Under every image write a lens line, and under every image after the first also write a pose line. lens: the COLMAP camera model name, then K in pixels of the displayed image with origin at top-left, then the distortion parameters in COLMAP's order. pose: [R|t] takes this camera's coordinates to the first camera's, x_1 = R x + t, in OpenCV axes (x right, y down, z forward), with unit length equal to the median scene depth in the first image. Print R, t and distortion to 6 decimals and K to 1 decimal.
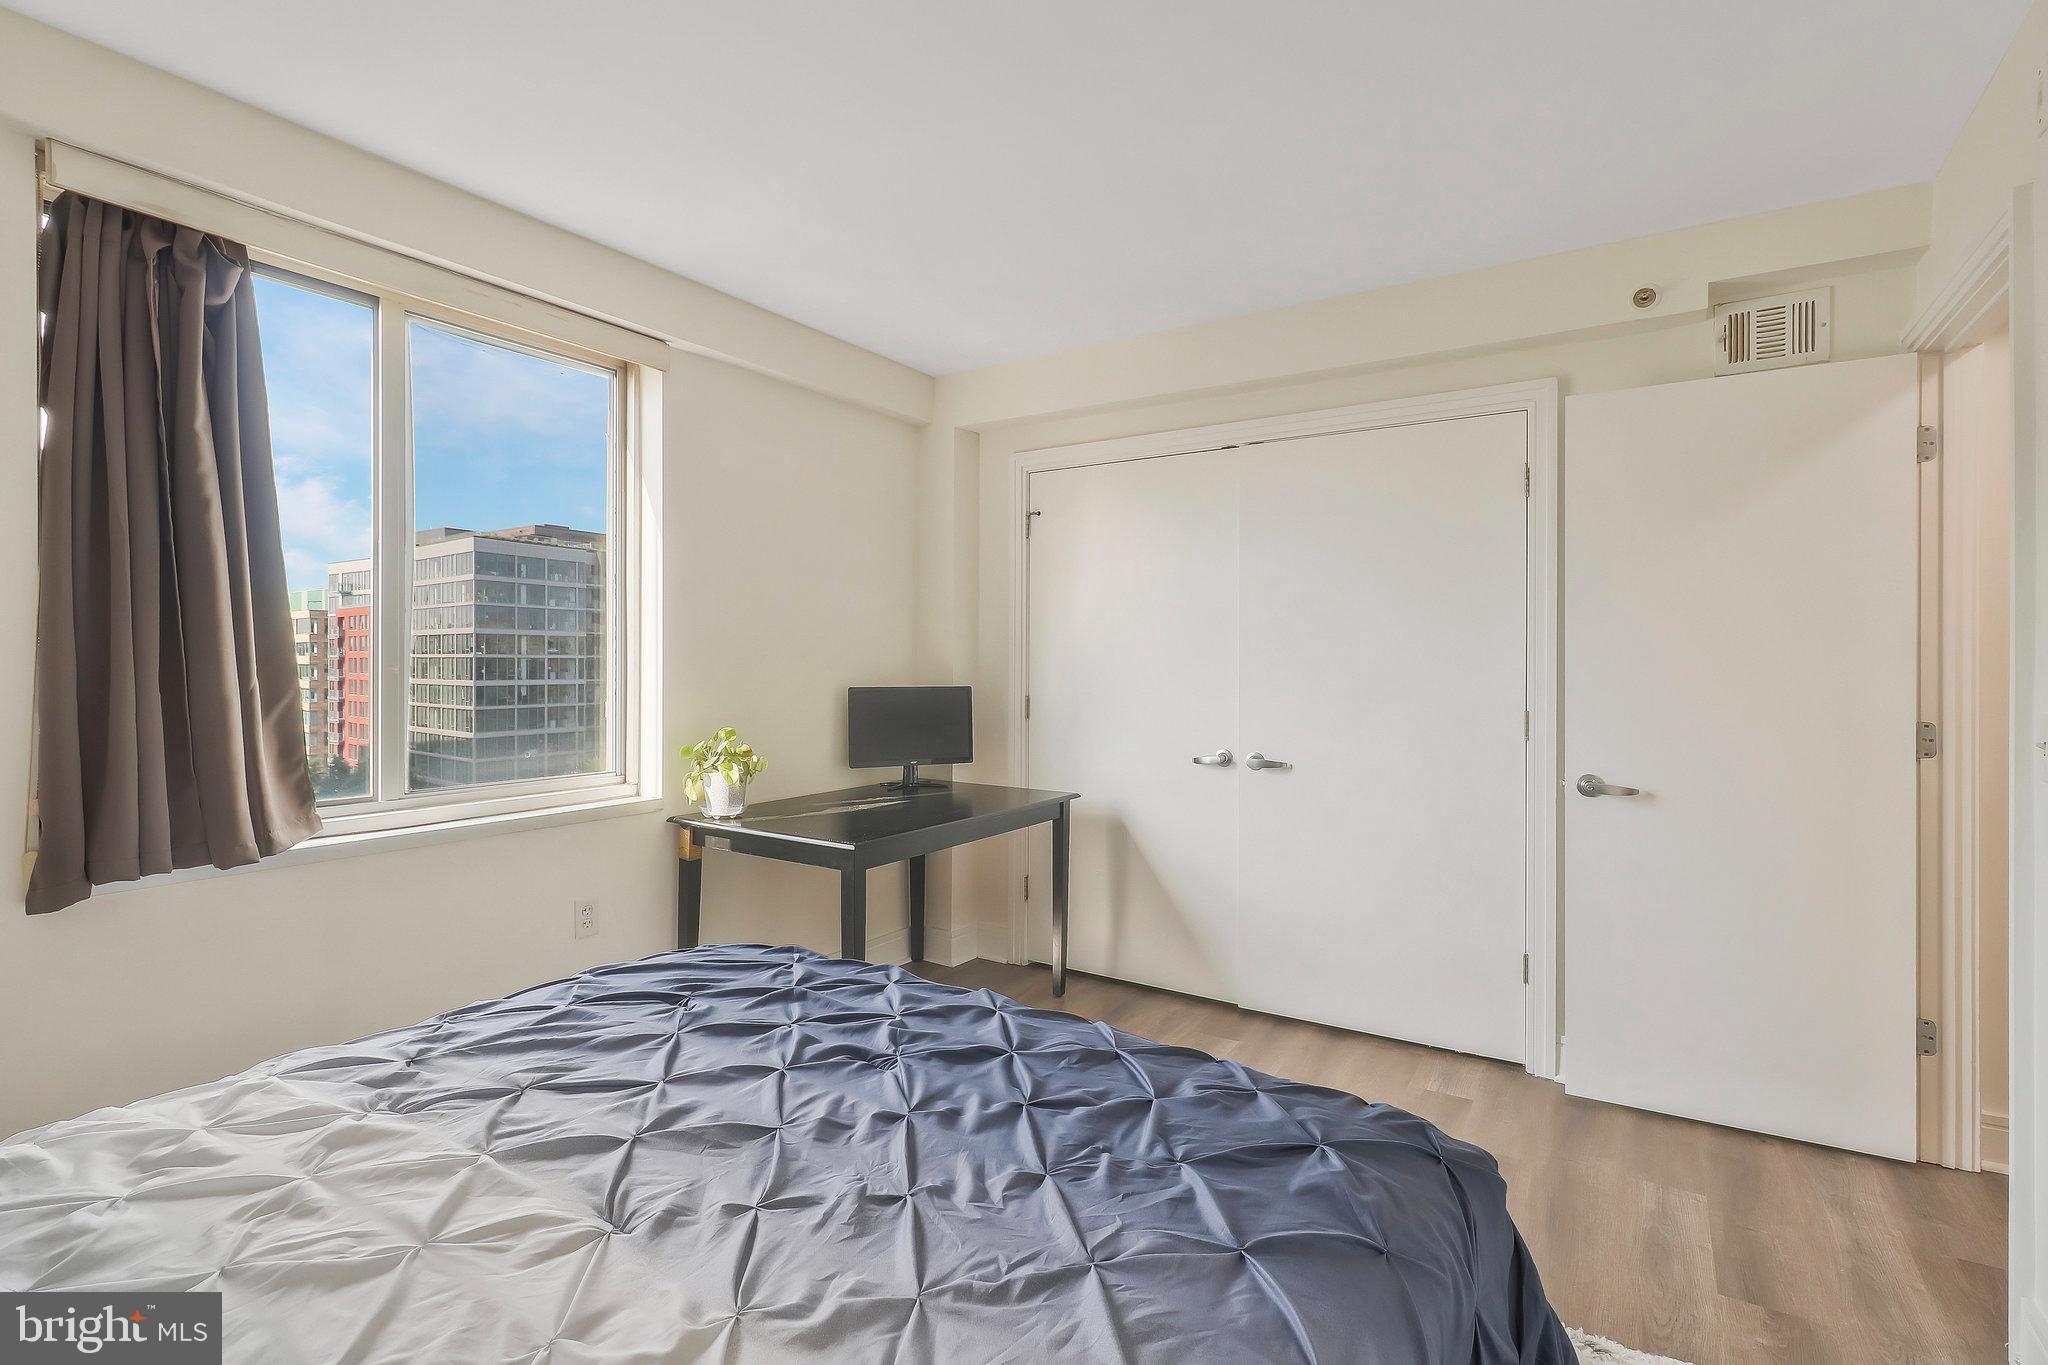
lens RADIAL K [[960.7, 0, 1028.7], [0, 960.7, 663.0], [0, 0, 1]] dist [0.008261, -0.000010]
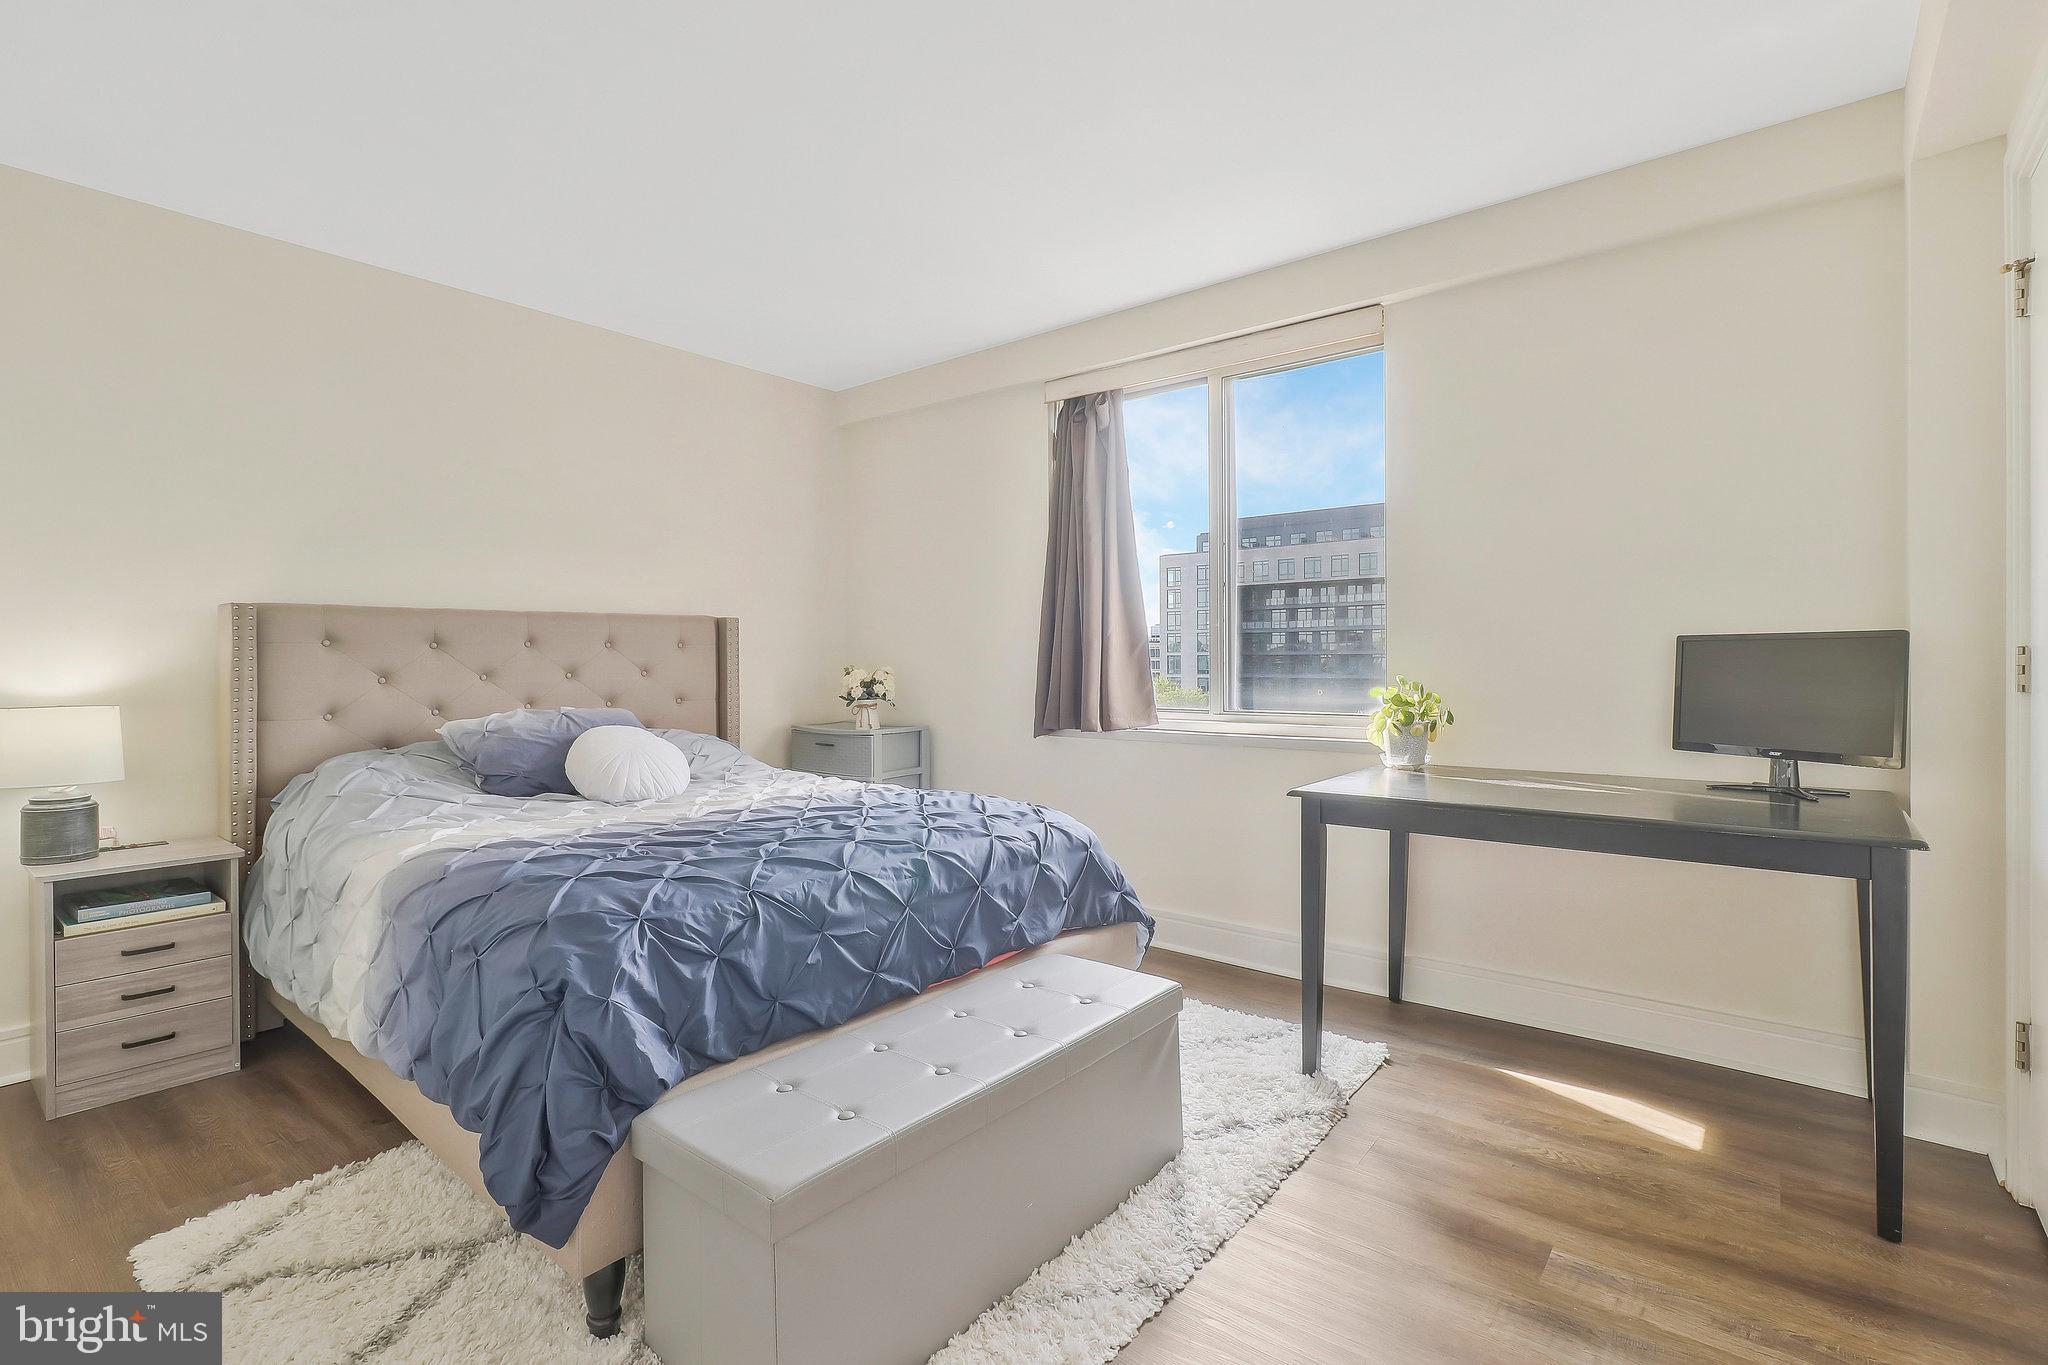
lens RADIAL K [[960.7, 0, 1028.7], [0, 960.7, 663.0], [0, 0, 1]] dist [0.008261, -0.000010]
pose [[-0.092207, -0.001239, -0.995739, 0.628848], [0.002340, 0.999996, -0.001461, 0.049261], [0.995737, -0.002465, -0.092203, 0.652649]]
